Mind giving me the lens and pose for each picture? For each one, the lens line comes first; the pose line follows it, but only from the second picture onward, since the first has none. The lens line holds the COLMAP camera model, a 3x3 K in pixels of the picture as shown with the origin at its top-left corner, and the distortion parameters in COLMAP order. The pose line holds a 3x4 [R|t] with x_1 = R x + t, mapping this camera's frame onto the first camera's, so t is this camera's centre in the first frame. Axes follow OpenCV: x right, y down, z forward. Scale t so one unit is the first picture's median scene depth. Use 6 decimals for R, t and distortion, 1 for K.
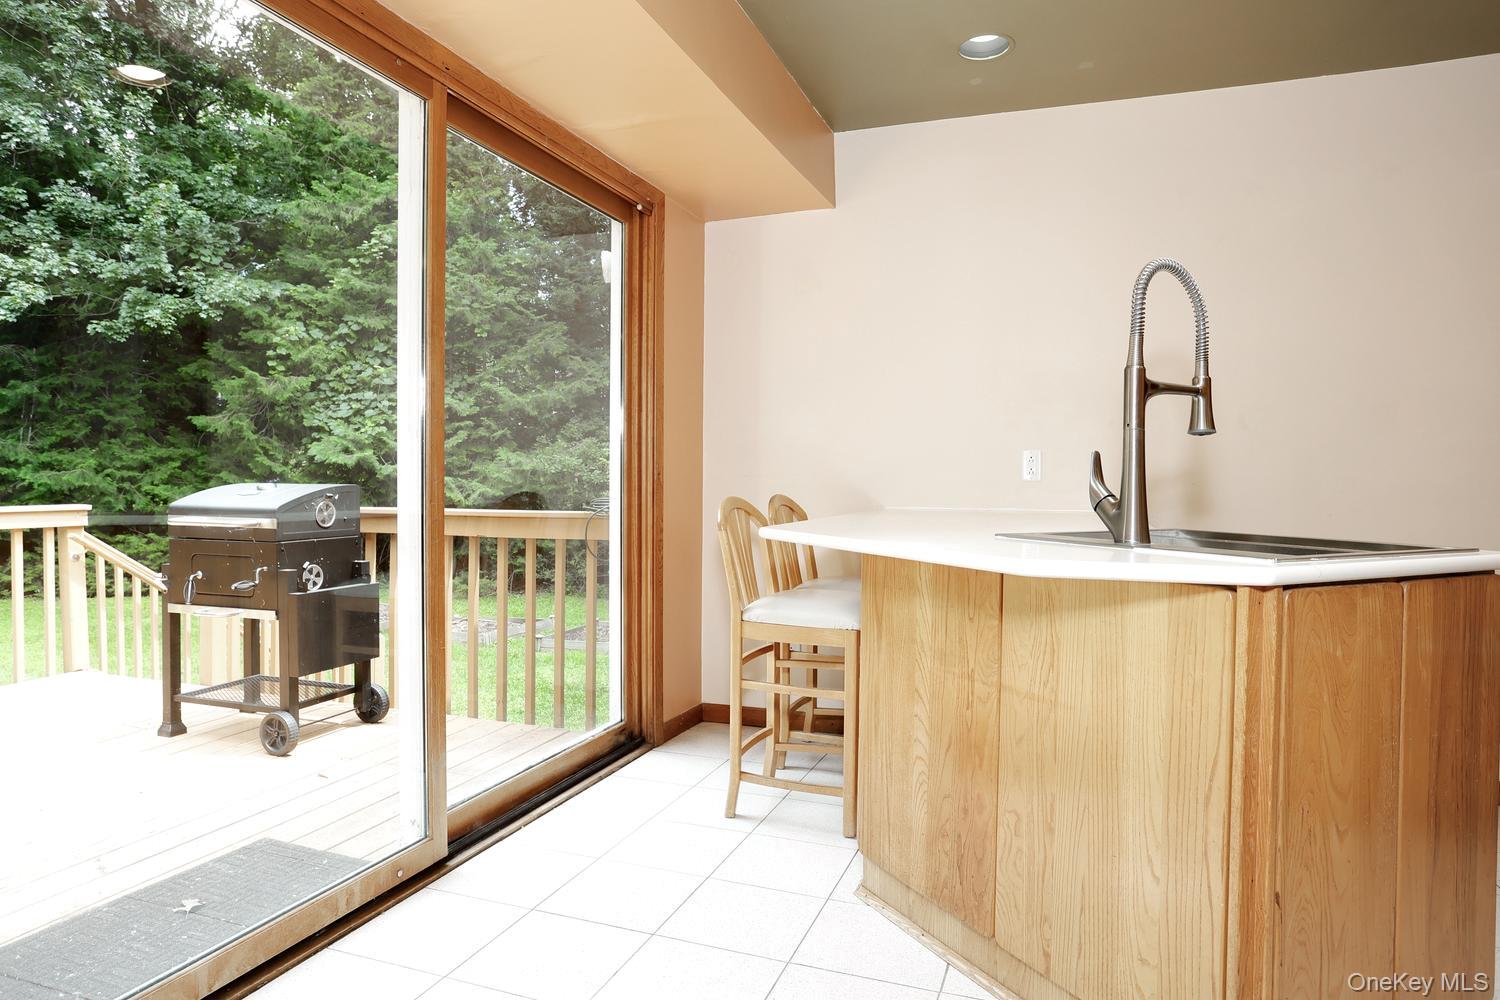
lens RADIAL K [[907.0, 0, 747.2], [0, 907.0, 503.7], [0, 0, 1]] dist [-0.041112, 0.032759]
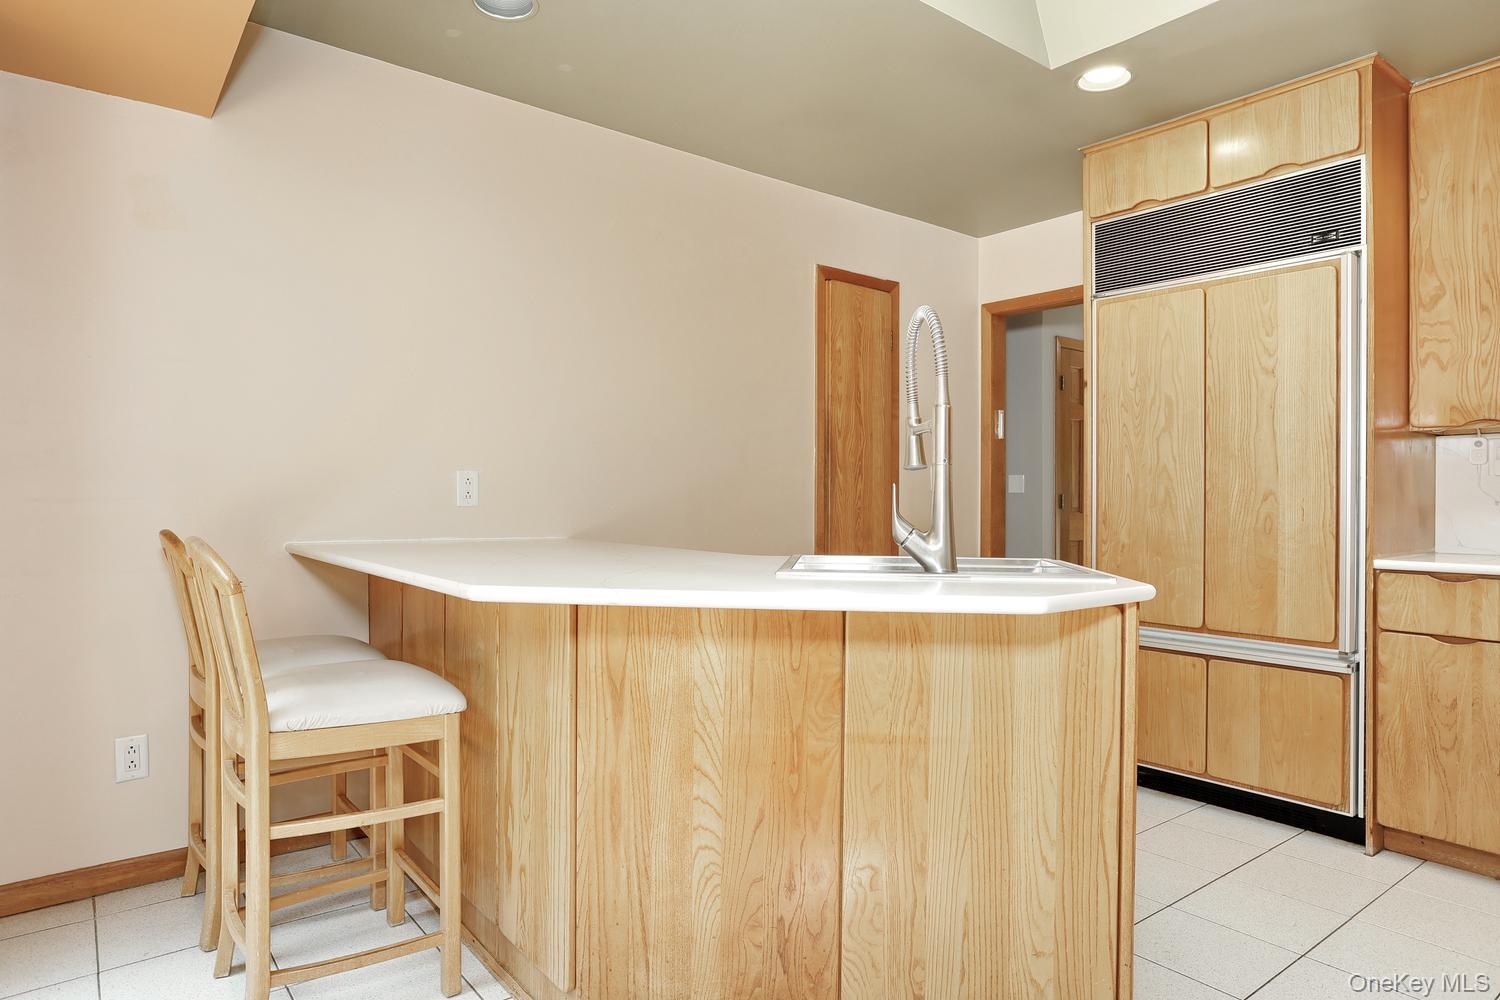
lens RADIAL K [[907.0, 0, 751.5], [0, 907.0, 499.0], [0, 0, 1]] dist [-0.041112, 0.032759]
pose [[0.525555, -0.006920, 0.850732, -0.634892], [0.021471, 0.999756, -0.005131, -0.044419], [-0.850489, 0.020963, 0.525575, 0.673727]]
